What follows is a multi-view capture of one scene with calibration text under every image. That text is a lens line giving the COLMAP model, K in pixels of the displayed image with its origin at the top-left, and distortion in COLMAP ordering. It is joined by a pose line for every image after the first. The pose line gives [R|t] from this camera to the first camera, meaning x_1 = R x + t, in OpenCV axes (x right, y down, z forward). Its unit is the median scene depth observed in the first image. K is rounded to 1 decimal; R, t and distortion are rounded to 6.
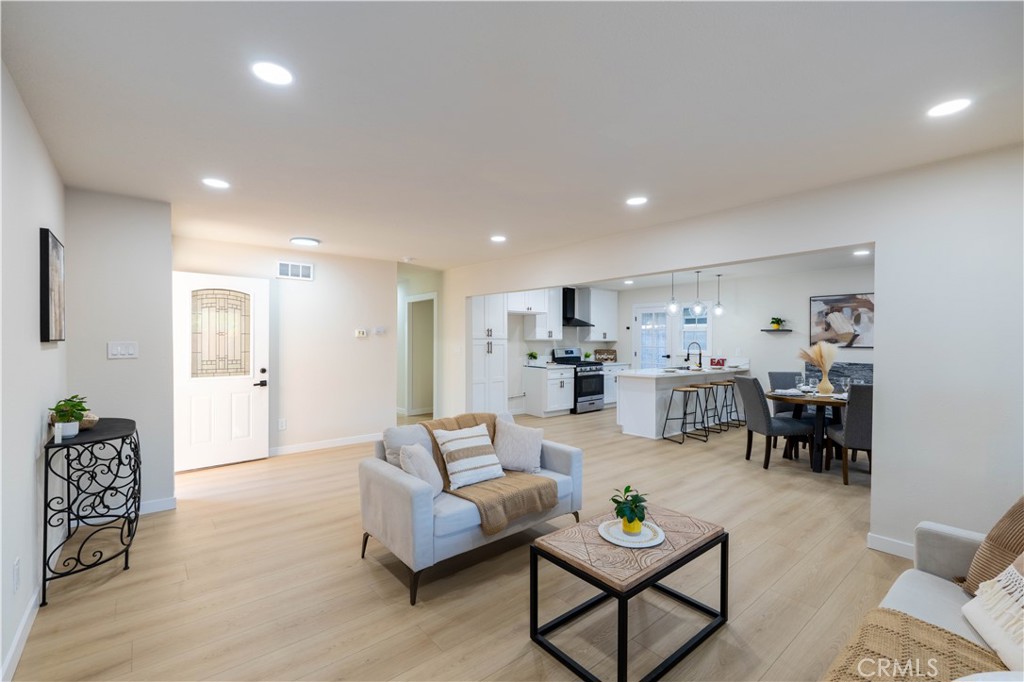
lens RADIAL K [[448.1, 0, 512.5], [0, 448.1, 341.9], [0, 0, 1]] dist [-0.005961, 0.000164]
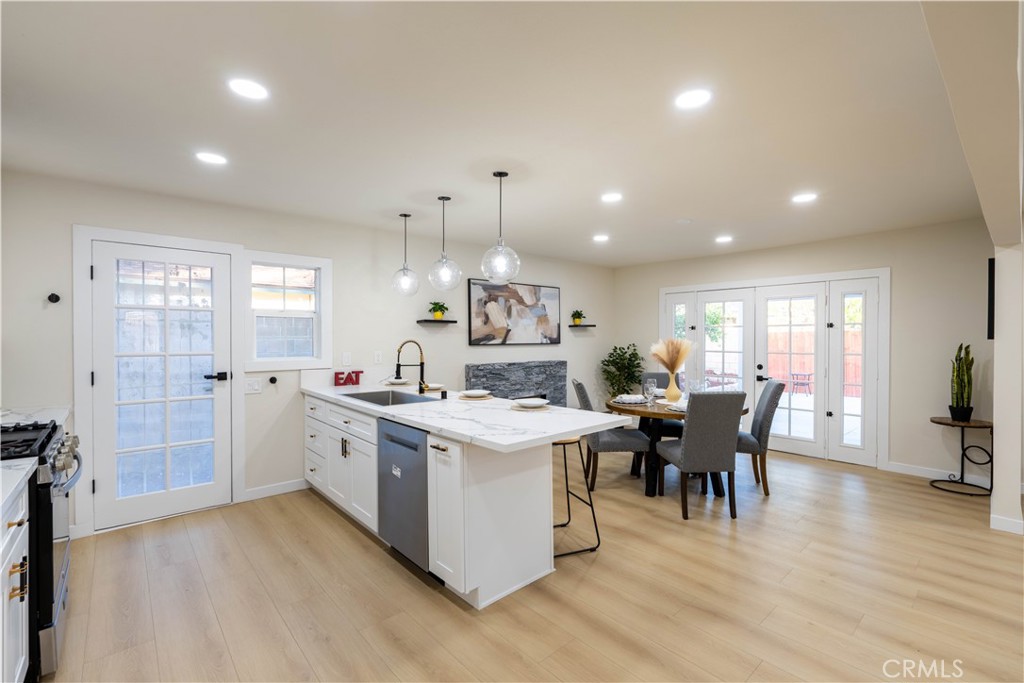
lens RADIAL K [[448.1, 0, 511.6], [0, 448.1, 344.2], [0, 0, 1]] dist [-0.005961, 0.000164]
pose [[-0.024595, -0.017783, 0.999539, -0.088654], [0.004808, 0.999828, 0.017906, -0.003674], [-0.999686, 0.005247, -0.024505, 0.970593]]
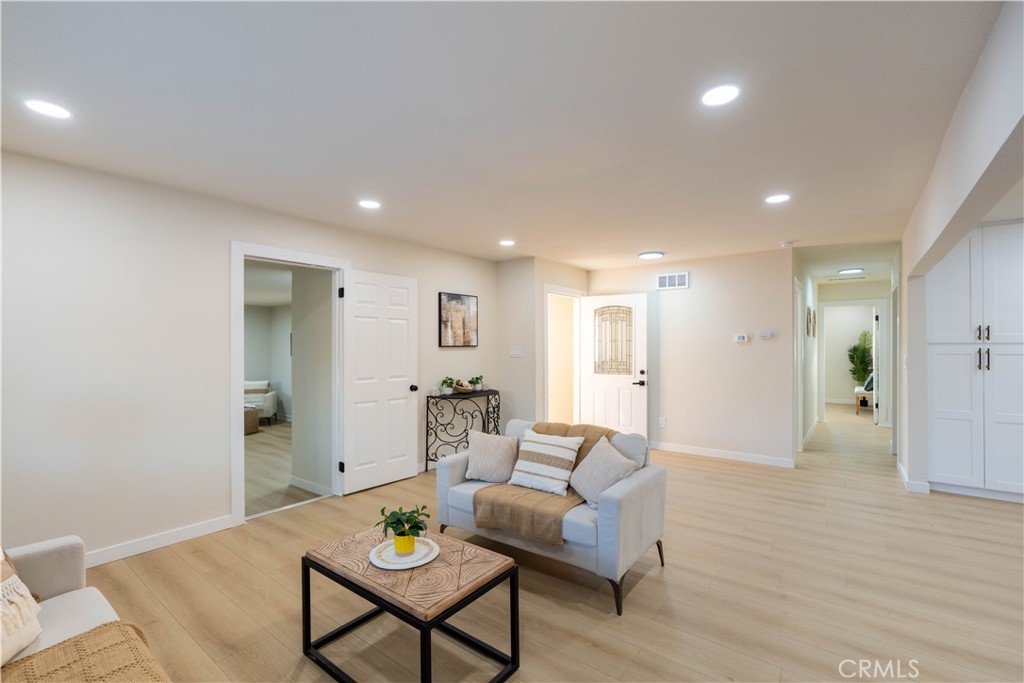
lens RADIAL K [[448.1, 0, 512.2], [0, 448.1, 344.9], [0, 0, 1]] dist [-0.005961, 0.000164]
pose [[0.218495, -0.001244, -0.975837, 0.383398], [-0.003398, 0.999992, -0.002036, -0.002270], [0.975832, 0.003761, 0.218490, 0.316238]]
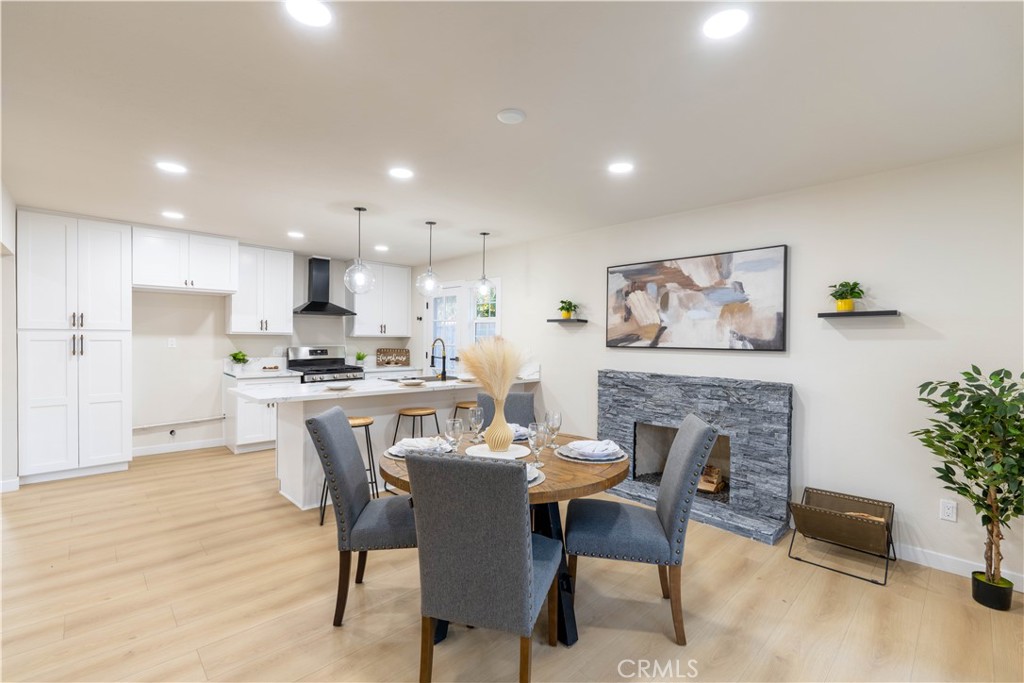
lens RADIAL K [[448.1, 0, 514.3], [0, 448.1, 343.6], [0, 0, 1]] dist [-0.005961, 0.000164]
pose [[0.997100, 0.005469, 0.075901, 0.500115], [-0.006279, 0.999926, 0.010430, 0.000859], [-0.075838, -0.010877, 0.997061, 0.392821]]
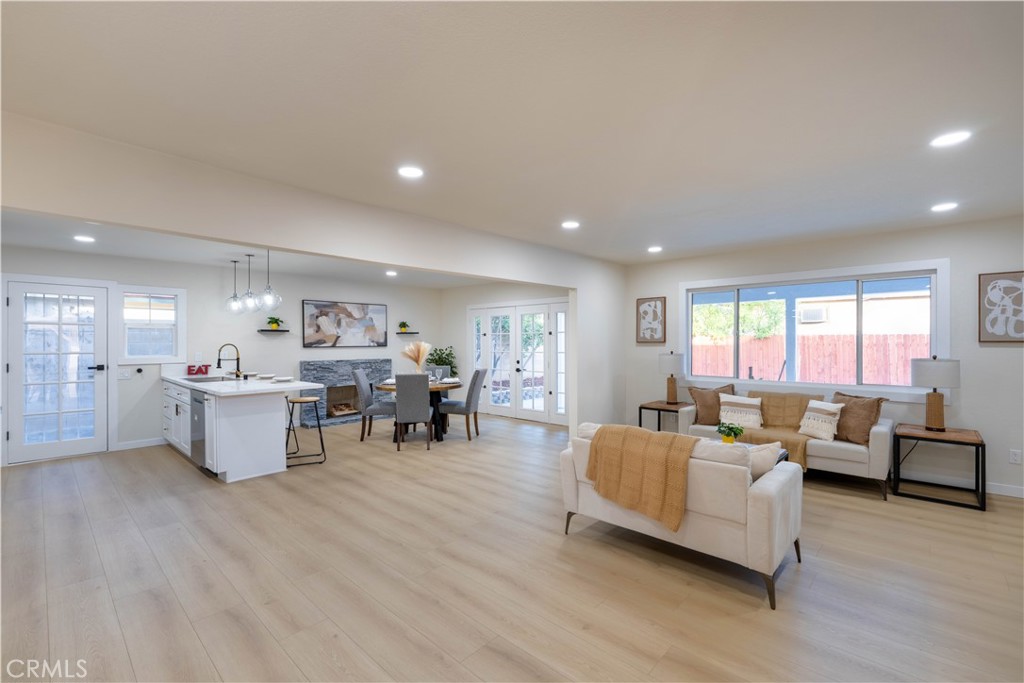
lens RADIAL K [[448.1, 0, 513.4], [0, 448.1, 342.6], [0, 0, 1]] dist [-0.005961, 0.000164]
pose [[-0.125144, -0.006187, 0.992119, -0.449951], [0.005223, 0.999963, 0.006895, -0.004766], [-0.992125, 0.006045, -0.125107, 0.656399]]
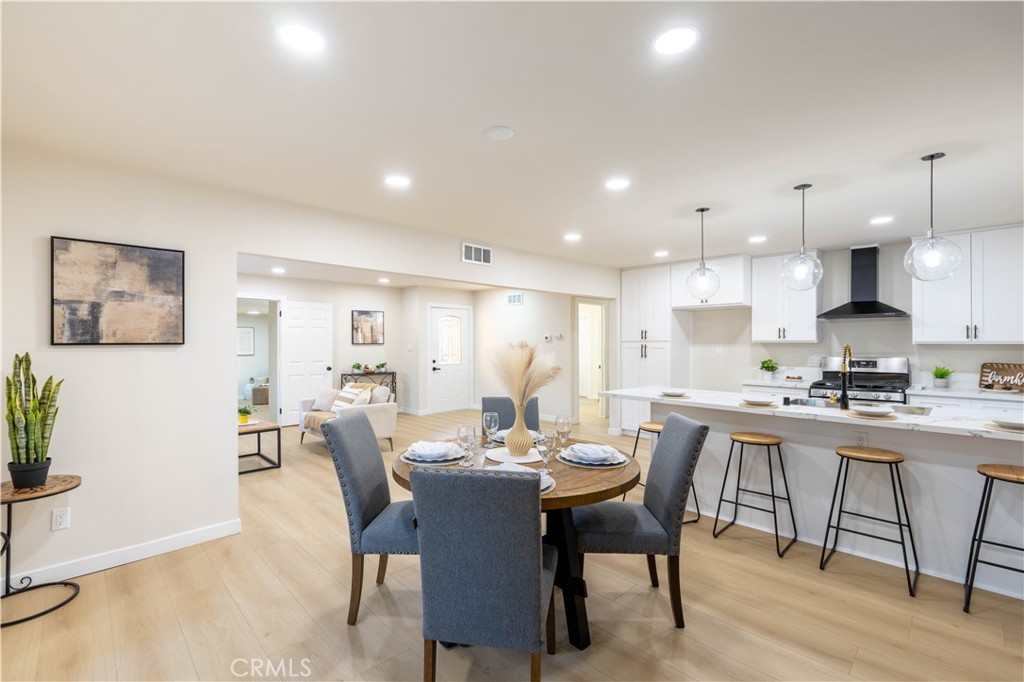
lens RADIAL K [[448.1, 0, 513.8], [0, 448.1, 340.0], [0, 0, 1]] dist [-0.005961, 0.000164]
pose [[0.074162, -0.010843, -0.997187, 0.866337], [-0.002992, 0.999934, -0.011096, 0.000956], [0.997242, 0.003806, 0.074125, 0.708735]]
